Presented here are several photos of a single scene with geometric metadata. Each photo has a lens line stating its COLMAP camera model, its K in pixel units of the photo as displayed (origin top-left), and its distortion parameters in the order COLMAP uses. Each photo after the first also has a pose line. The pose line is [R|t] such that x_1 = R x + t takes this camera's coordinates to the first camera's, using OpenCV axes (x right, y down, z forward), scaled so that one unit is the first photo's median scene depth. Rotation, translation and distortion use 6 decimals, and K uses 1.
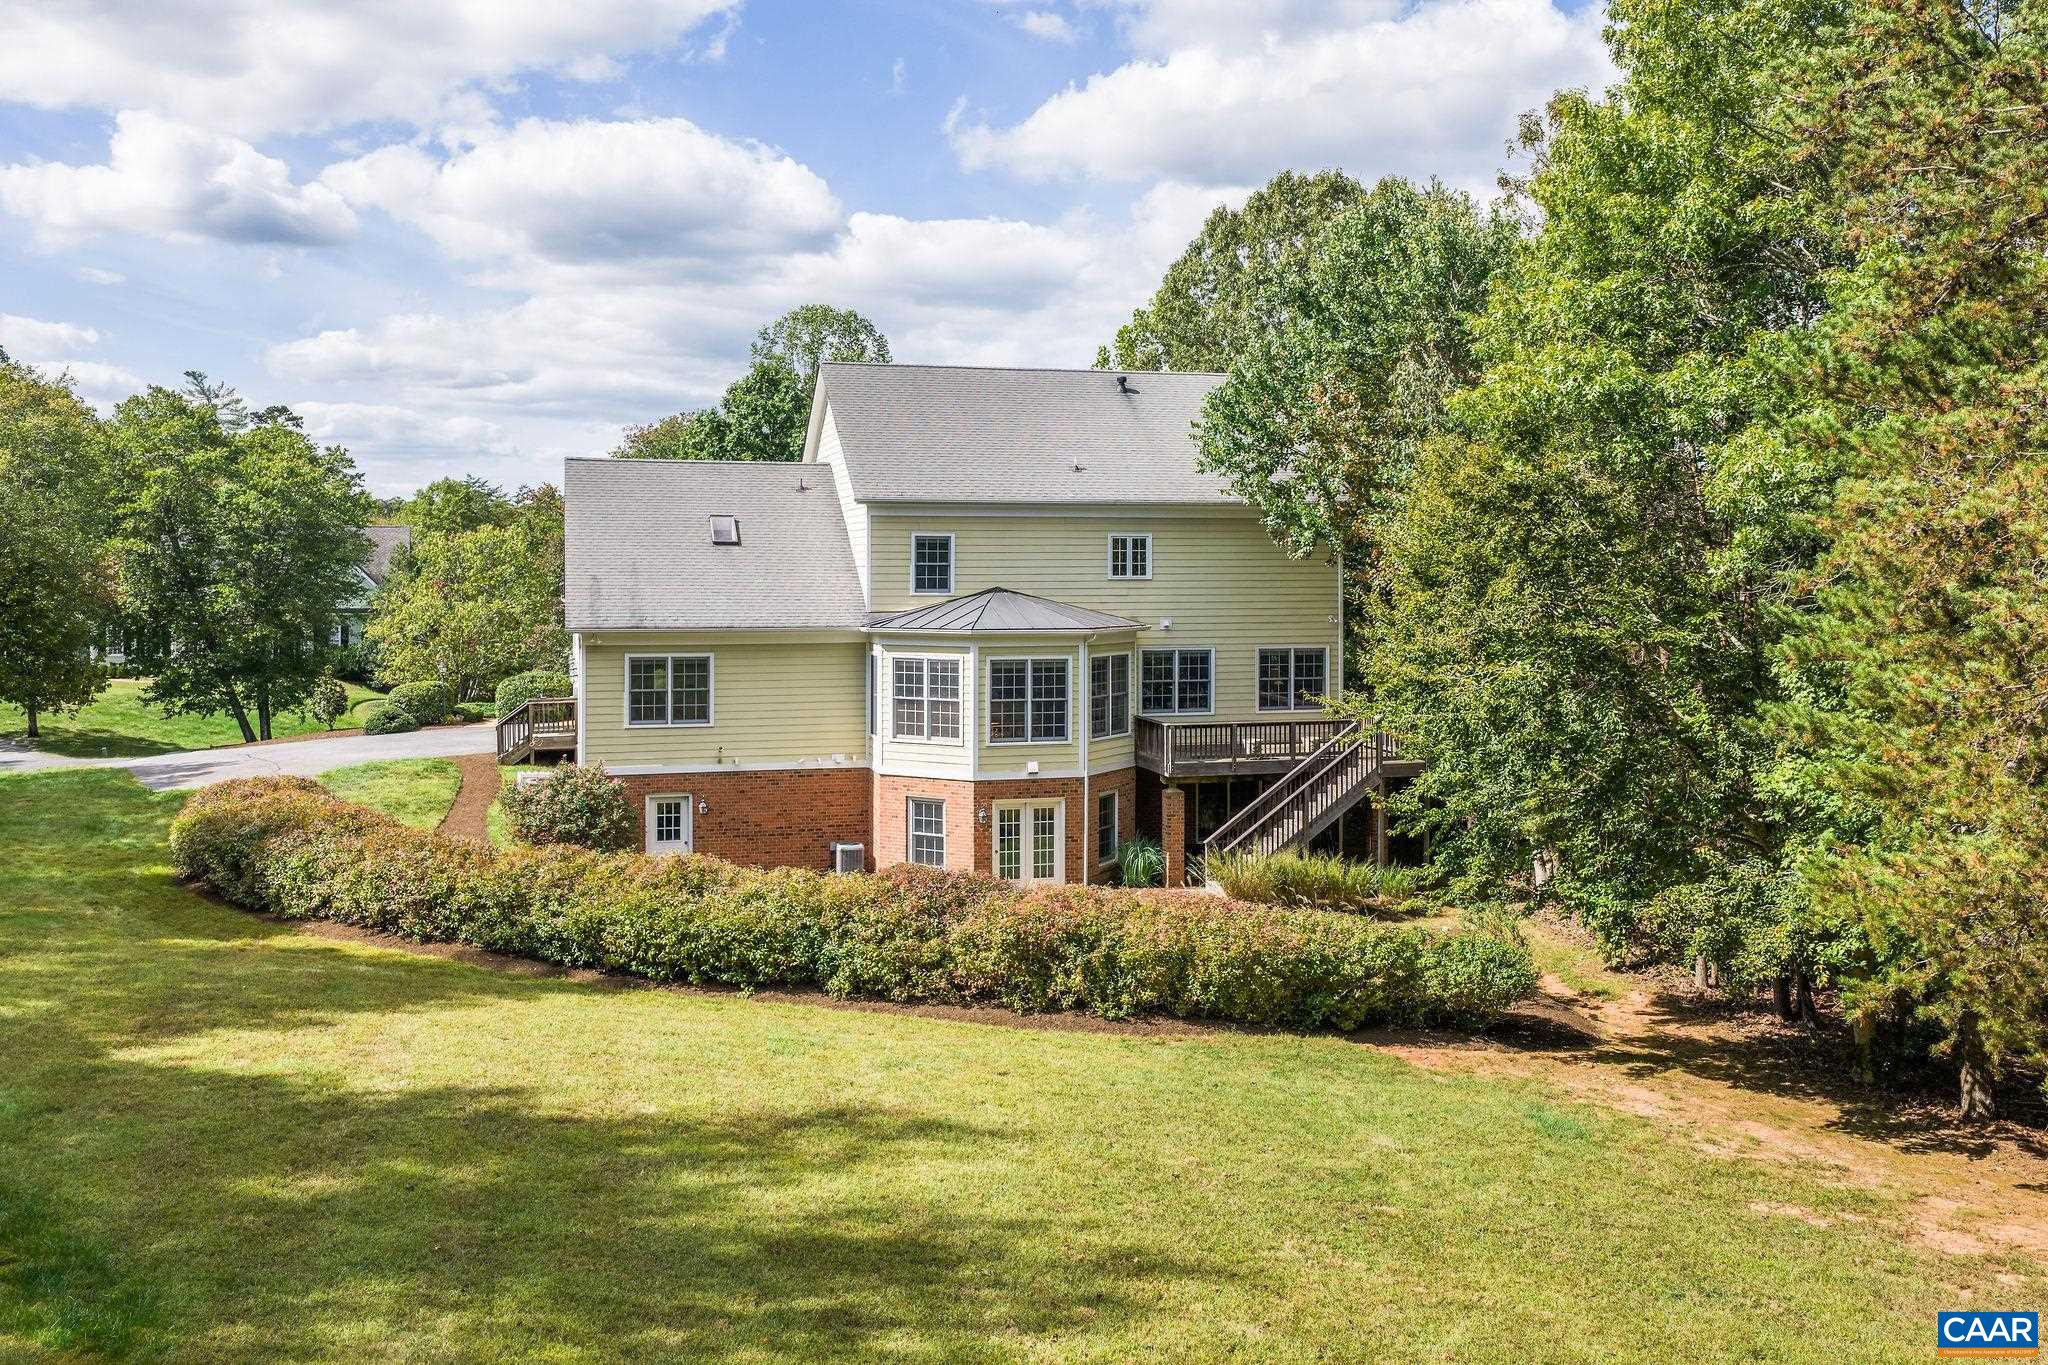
lens RADIAL K [[1632.1, 0, 1076.2], [0, 1632.1, 679.6], [0, 0, 1]] dist [0.010655, 0.001345]
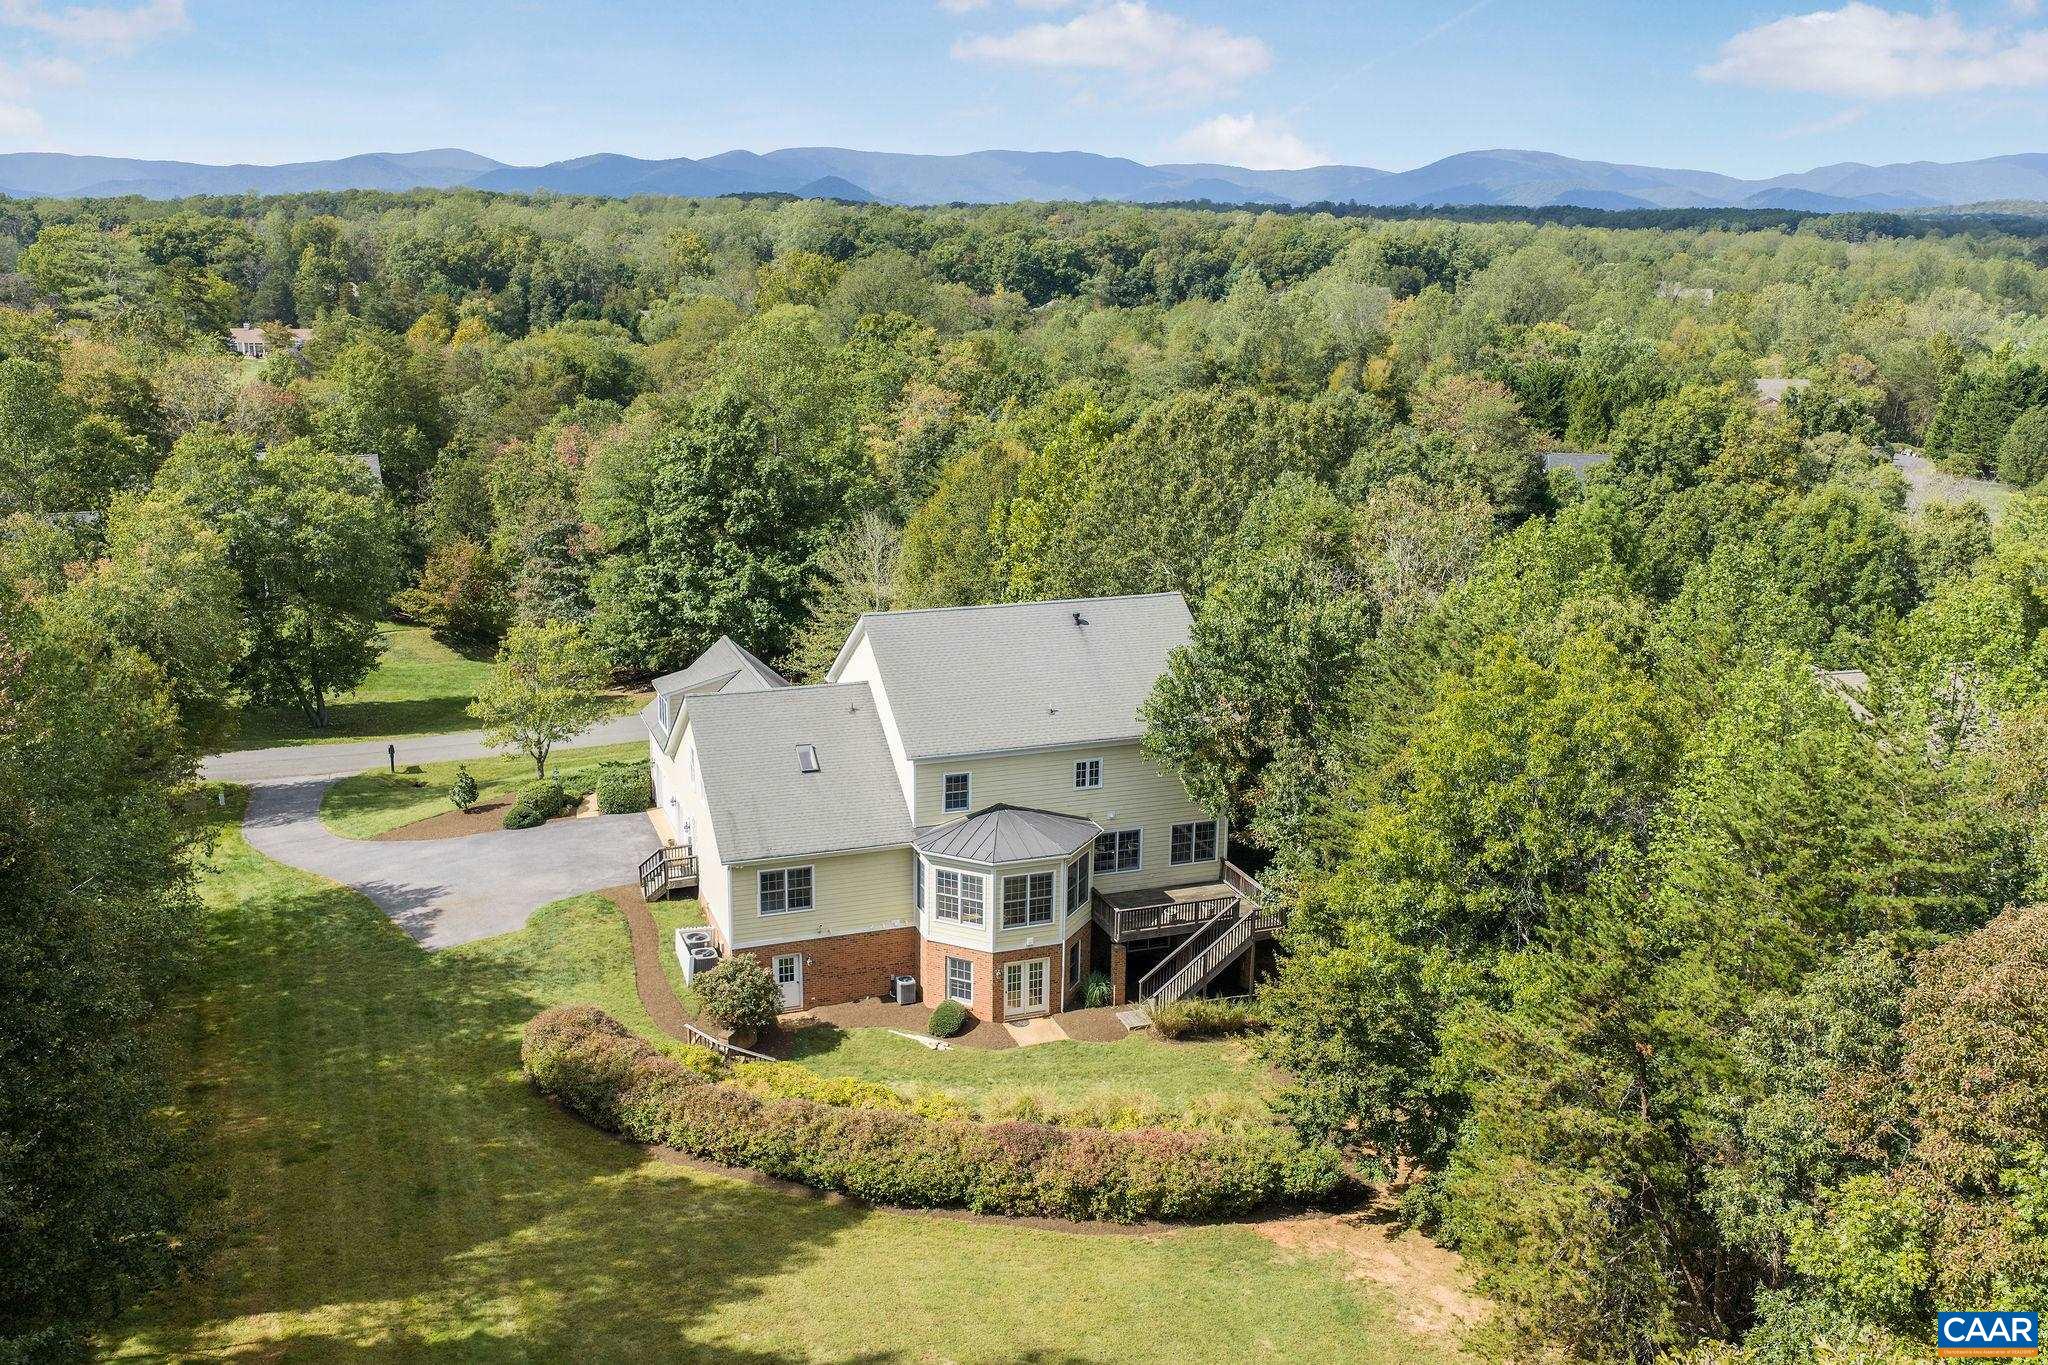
lens RADIAL K [[1706.7, 0, 1024.0], [0, 1706.7, 682.5], [0, 0, 1]] dist [0.003776, -0.000552]
pose [[0.996624, -0.007644, 0.081745, -0.159702], [-0.012570, 0.969712, 0.243929, -0.566476], [-0.081134, -0.244133, 0.966342, -0.485032]]
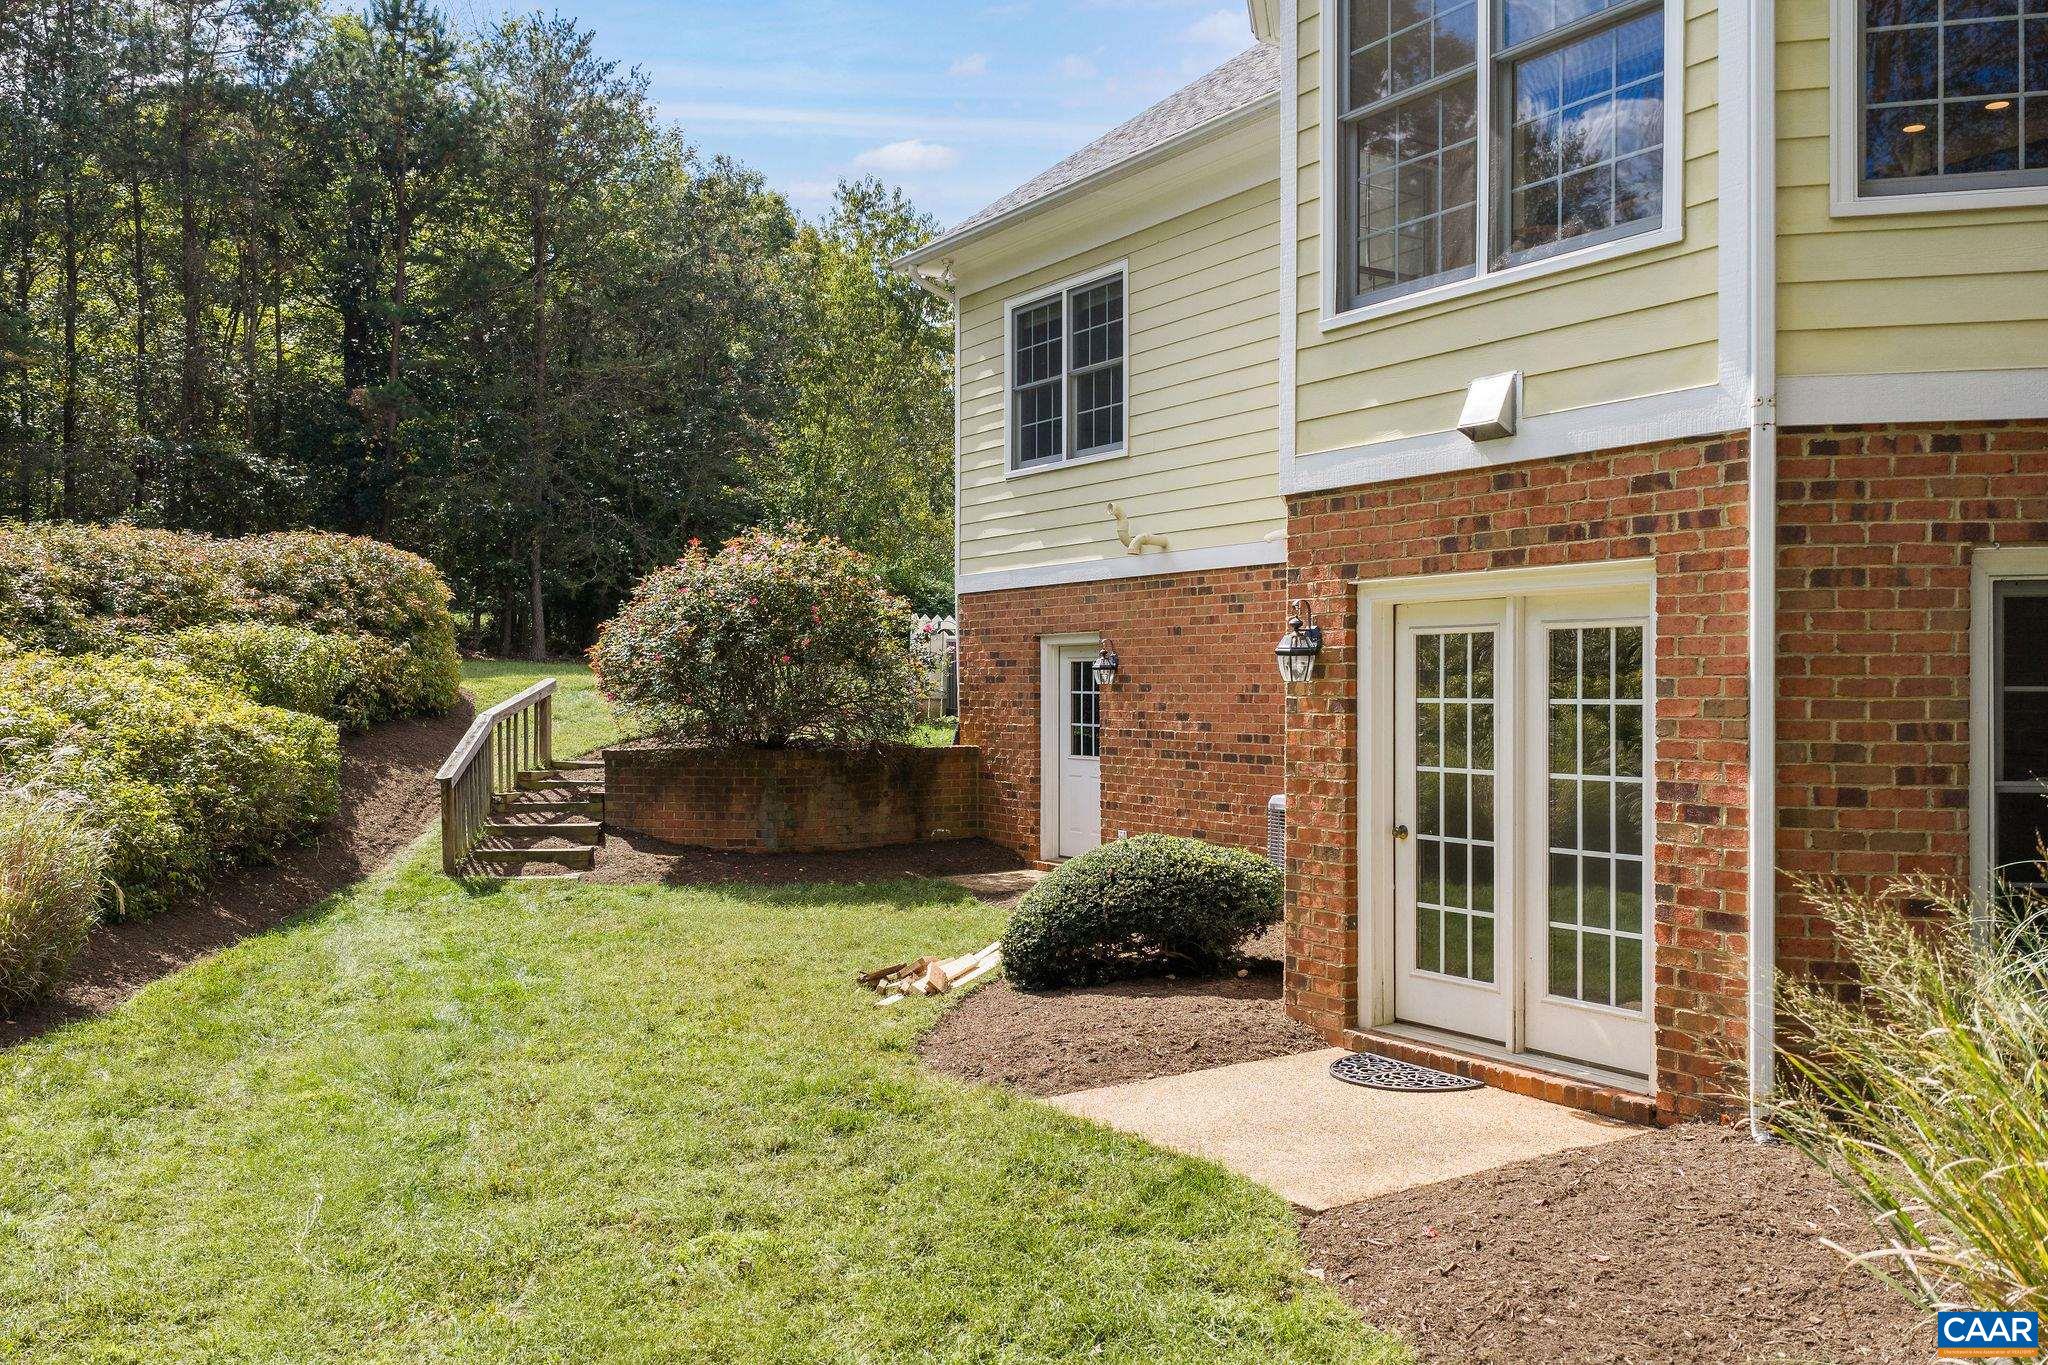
lens RADIAL K [[1706.7, 0, 1024.0], [0, 1706.7, 682.5], [0, 0, 1]] dist [0.003776, -0.000552]
pose [[0.304240, -0.005157, -0.952582, 0.146675], [-0.063751, 0.997633, -0.025762, 0.094191], [0.950460, 0.068566, 0.303191, 0.876249]]
